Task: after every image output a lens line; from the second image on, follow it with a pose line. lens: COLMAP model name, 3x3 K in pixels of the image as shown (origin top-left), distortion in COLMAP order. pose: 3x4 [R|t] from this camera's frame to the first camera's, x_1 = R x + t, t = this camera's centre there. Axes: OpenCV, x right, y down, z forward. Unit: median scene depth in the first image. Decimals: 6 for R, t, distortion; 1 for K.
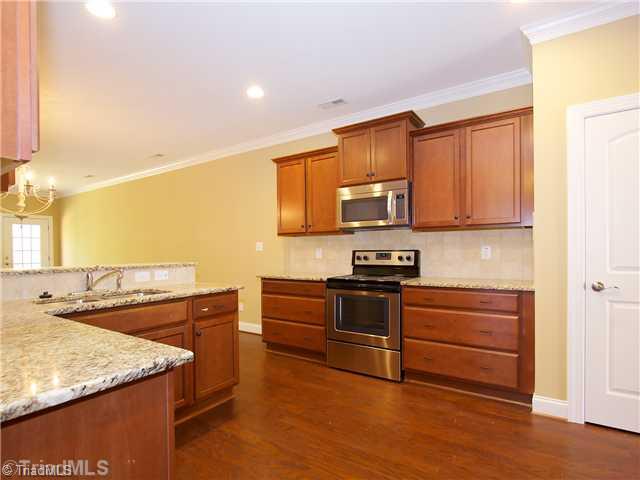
lens RADIAL K [[345.7, 0, 320.1], [0, 345.7, 254.2], [0, 0, 1]] dist [-0.008465, -0.001008]
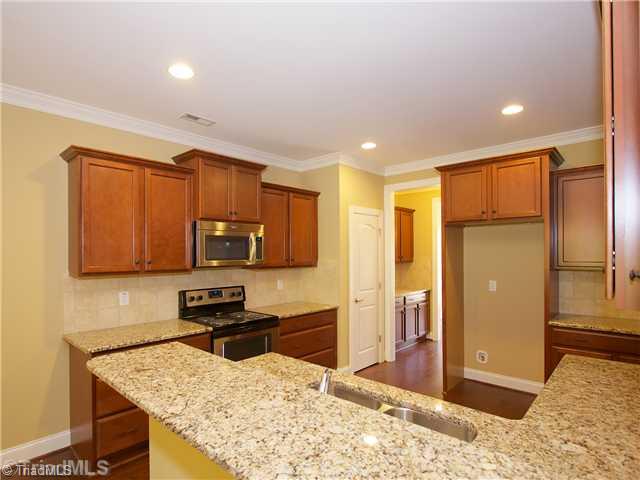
lens RADIAL K [[345.7, 0, 320.1], [0, 345.7, 254.2], [0, 0, 1]] dist [-0.008465, -0.001008]
pose [[0.153274, 0.014542, 0.988077, -0.738343], [0.011480, 0.999798, -0.016495, -0.088126], [-0.988117, 0.013871, 0.153076, 0.567859]]
